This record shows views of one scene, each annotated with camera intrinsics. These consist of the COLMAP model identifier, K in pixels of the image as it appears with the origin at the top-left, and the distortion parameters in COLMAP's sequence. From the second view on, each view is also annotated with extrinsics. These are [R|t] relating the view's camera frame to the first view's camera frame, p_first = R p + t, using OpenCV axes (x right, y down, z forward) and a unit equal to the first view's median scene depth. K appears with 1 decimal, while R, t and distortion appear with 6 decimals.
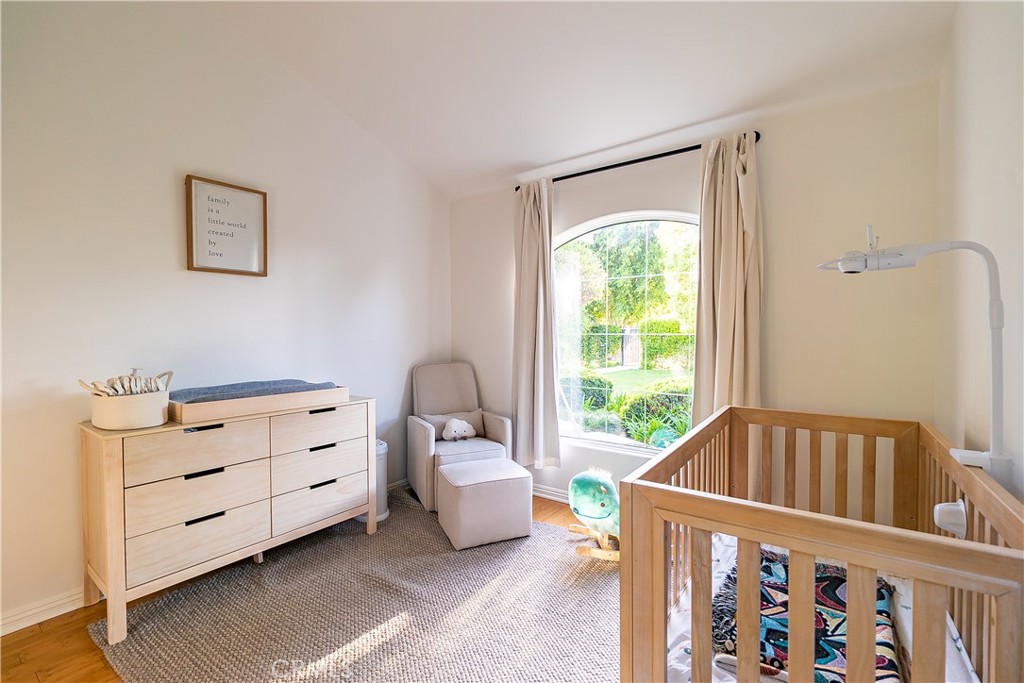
lens RADIAL K [[443.9, 0, 512.2], [0, 443.9, 341.4], [0, 0, 1]] dist [-0.001853, -0.001360]
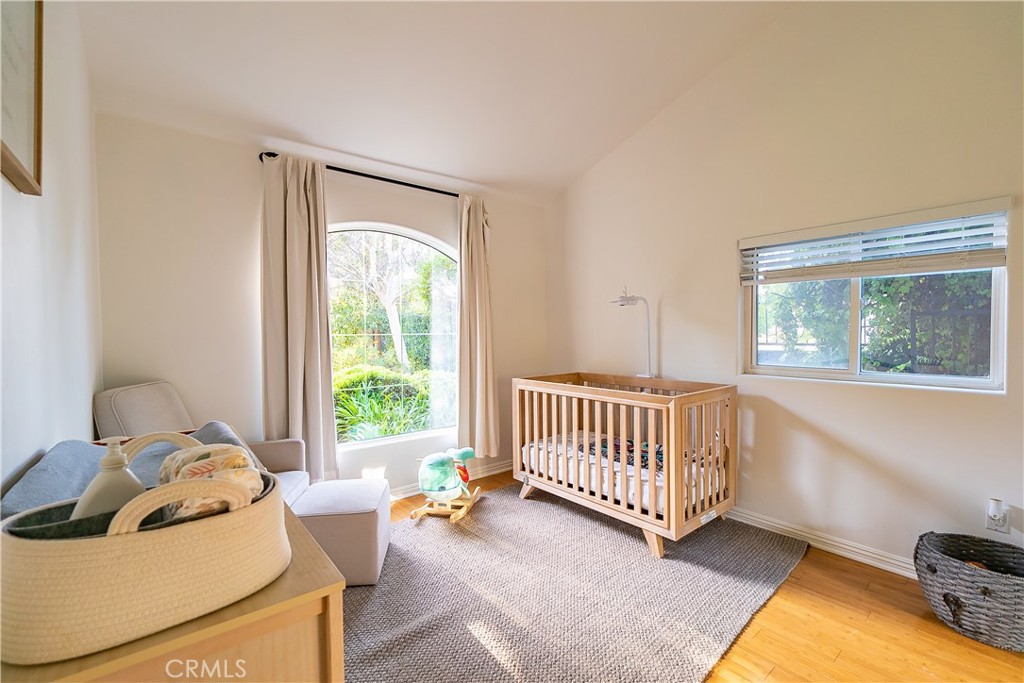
lens RADIAL K [[443.9, 0, 514.2], [0, 443.9, 339.1], [0, 0, 1]] dist [-0.001853, -0.001360]
pose [[0.264686, -0.014959, 0.964219, -0.860747], [0.027586, 0.999588, 0.007935, -0.005598], [-0.963940, 0.024498, 0.264990, 0.488029]]
